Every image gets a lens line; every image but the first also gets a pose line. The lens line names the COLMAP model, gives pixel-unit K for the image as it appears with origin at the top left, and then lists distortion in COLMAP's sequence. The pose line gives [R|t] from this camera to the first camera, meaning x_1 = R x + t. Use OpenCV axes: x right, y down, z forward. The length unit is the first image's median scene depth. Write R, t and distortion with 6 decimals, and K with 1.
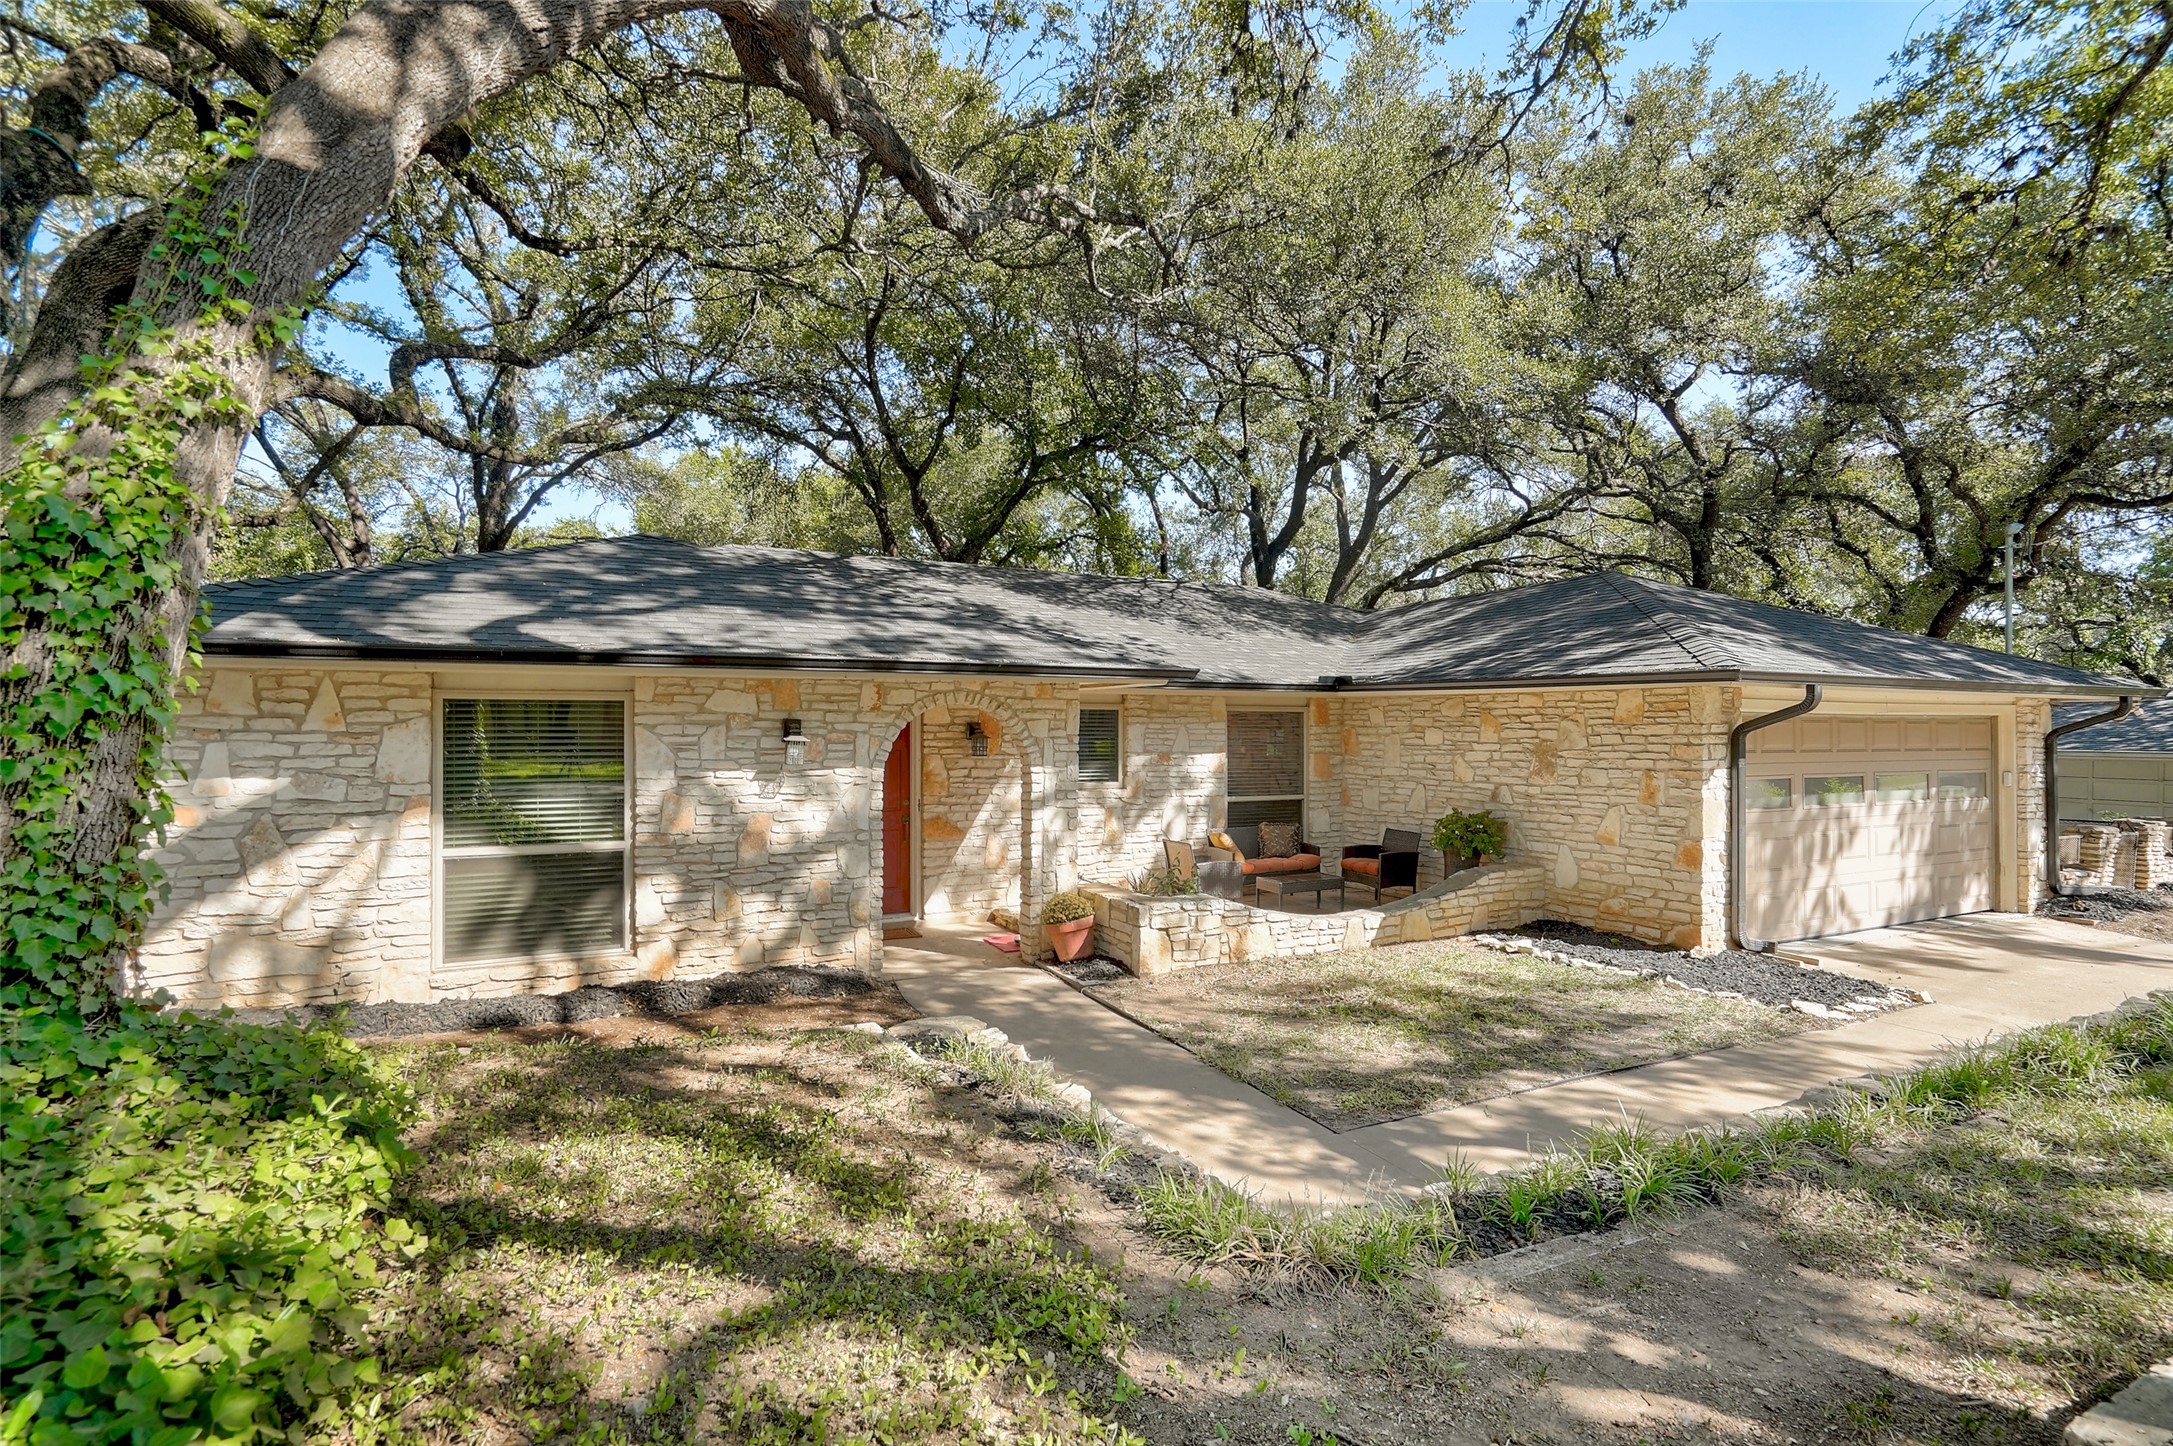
lens RADIAL K [[1036.3, 0, 1086.8], [0, 1036.3, 715.4], [0, 0, 1]] dist [-0.055946, 0.000059]
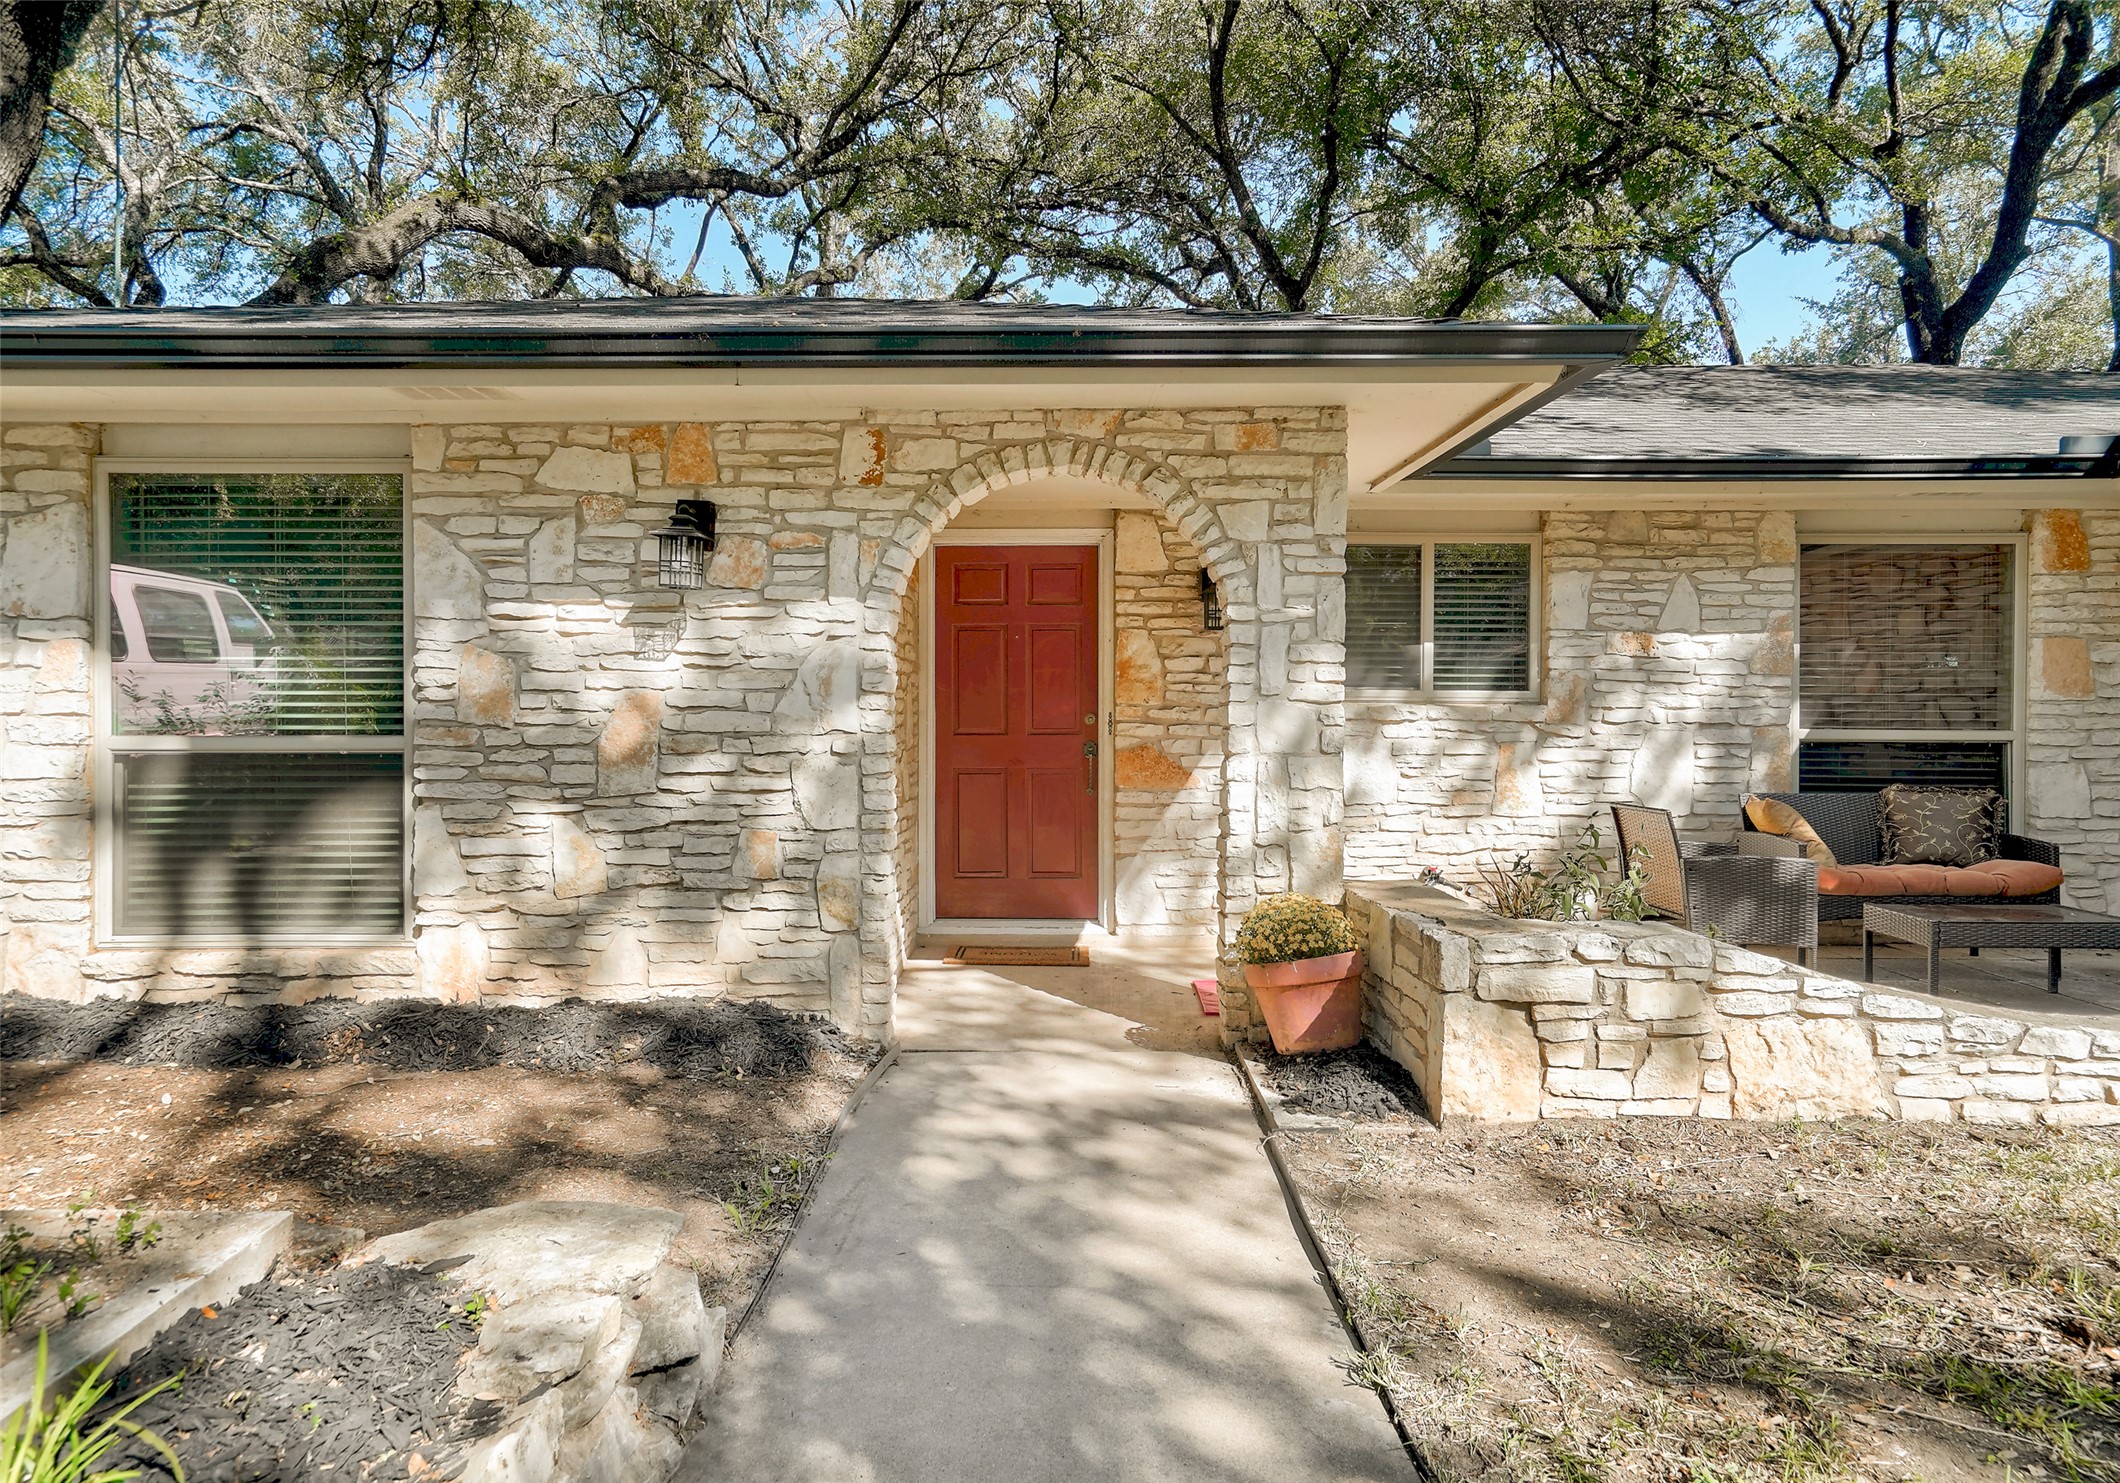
lens RADIAL K [[1173.1, 0, 1062.4], [0, 1173.1, 733.1], [0, 0, 1]] dist [0.002551, 0.000071]
pose [[0.885123, 0.003366, -0.465345, 0.105569], [0.003813, 0.999888, 0.014485, 0.085313], [0.465342, -0.014595, 0.885011, 0.461374]]
